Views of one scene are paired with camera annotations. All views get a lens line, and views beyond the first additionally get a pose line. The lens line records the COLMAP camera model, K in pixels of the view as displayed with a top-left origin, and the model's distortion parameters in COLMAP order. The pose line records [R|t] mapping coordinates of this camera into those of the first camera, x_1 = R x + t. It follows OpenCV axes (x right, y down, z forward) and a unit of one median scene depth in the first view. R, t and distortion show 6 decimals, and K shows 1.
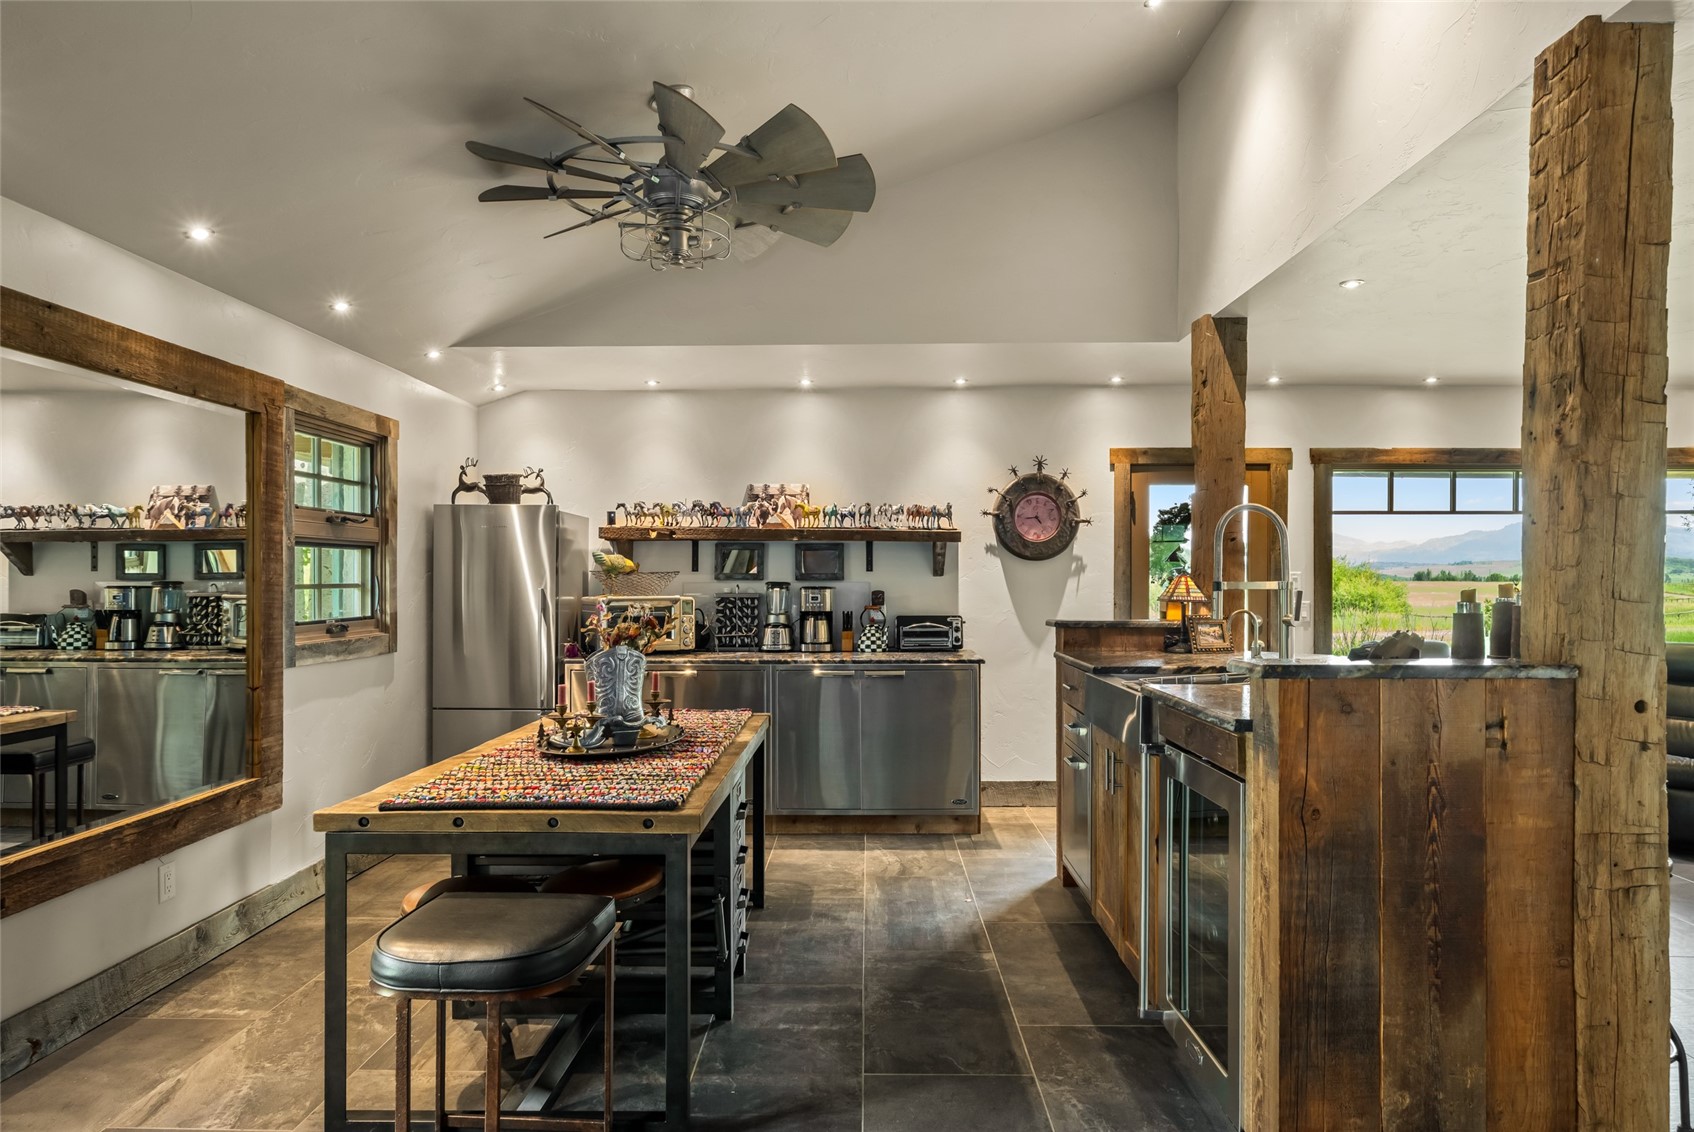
lens RADIAL K [[1019.1, 0, 849.6], [0, 1019.1, 576.3], [0, 0, 1]] dist [-0.002165, 0.000897]
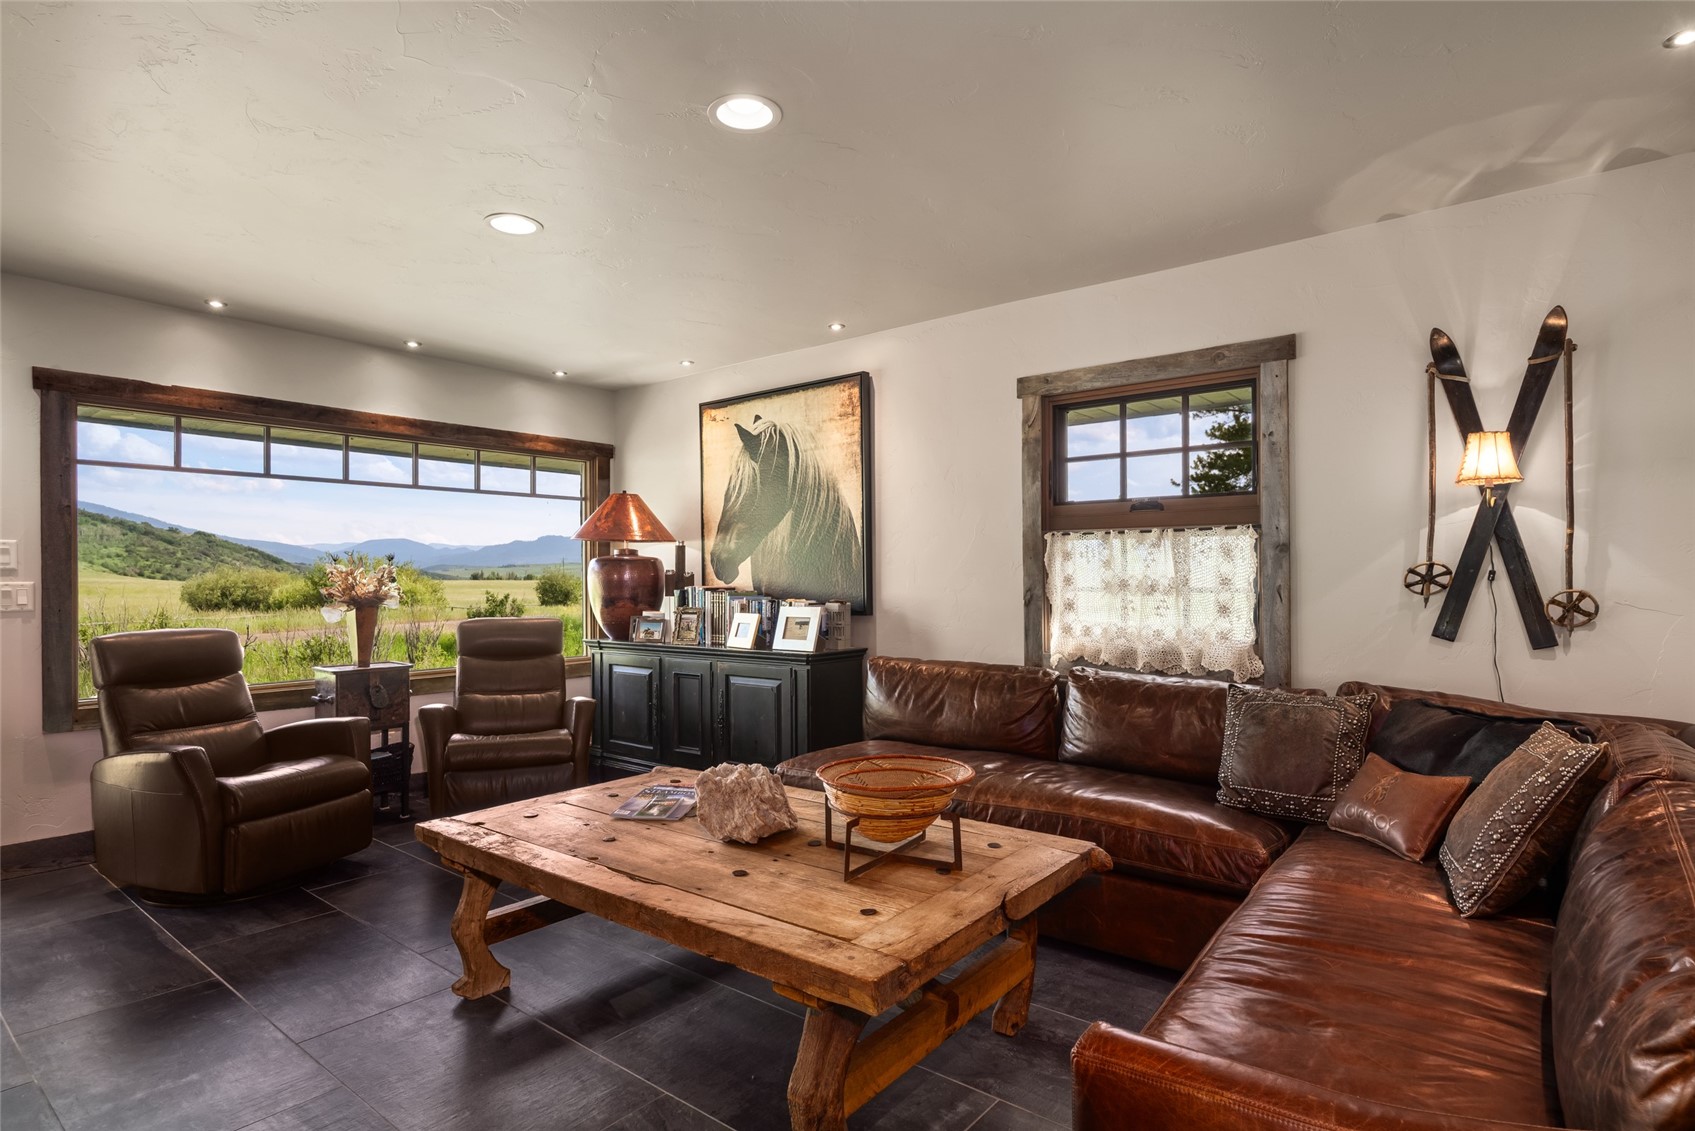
lens RADIAL K [[864.3, 0, 845.2], [0, 864.3, 572.0], [0, 0, 1]] dist [-0.001921, 0.000317]
pose [[0.619386, -0.000767, 0.785086, 0.446730], [0.005822, 0.999977, -0.003616, 0.030541], [-0.785065, 0.006810, 0.619376, 0.249896]]
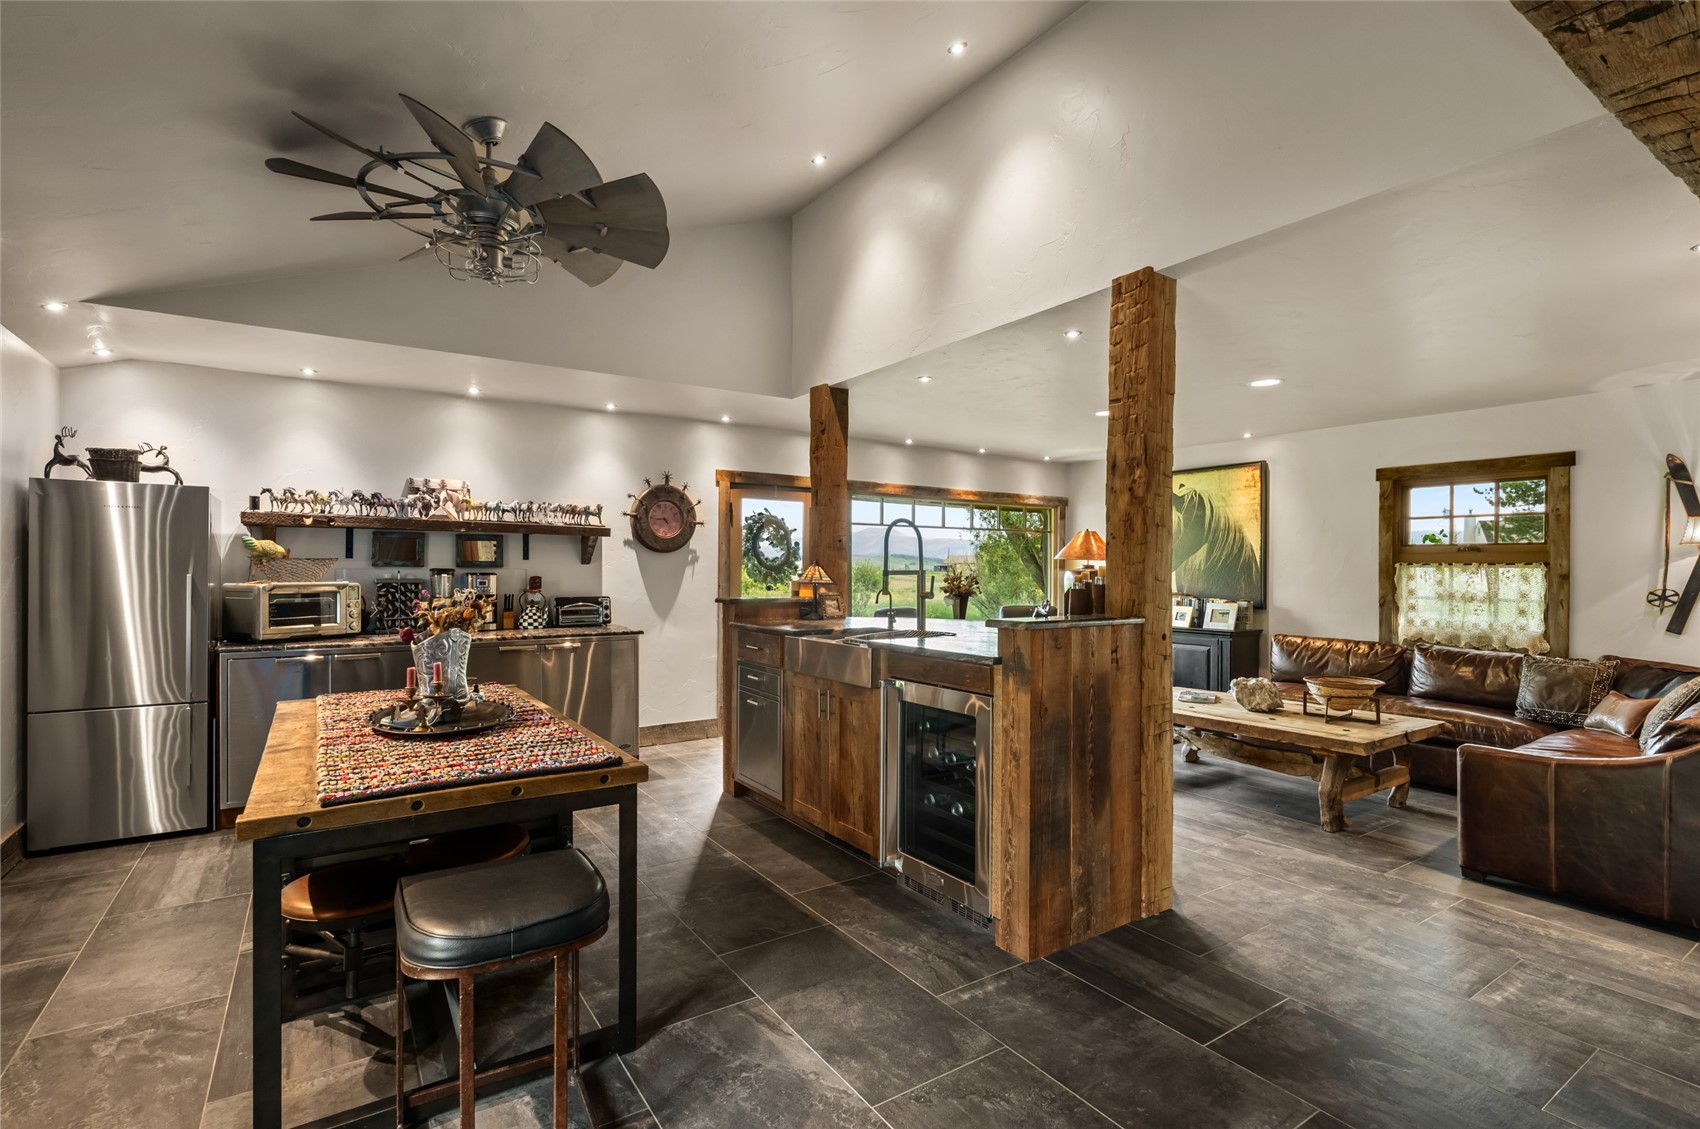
lens RADIAL K [[792.2, 0, 859.6], [0, 792.2, 567.2], [0, 0, 1]] dist [-0.002473, -0.000487]
pose [[0.820241, 0.004960, 0.571996, -0.249830], [-0.006777, 0.999976, 0.001048, 0.000139], [-0.571977, -0.004736, 0.820256, 0.054127]]
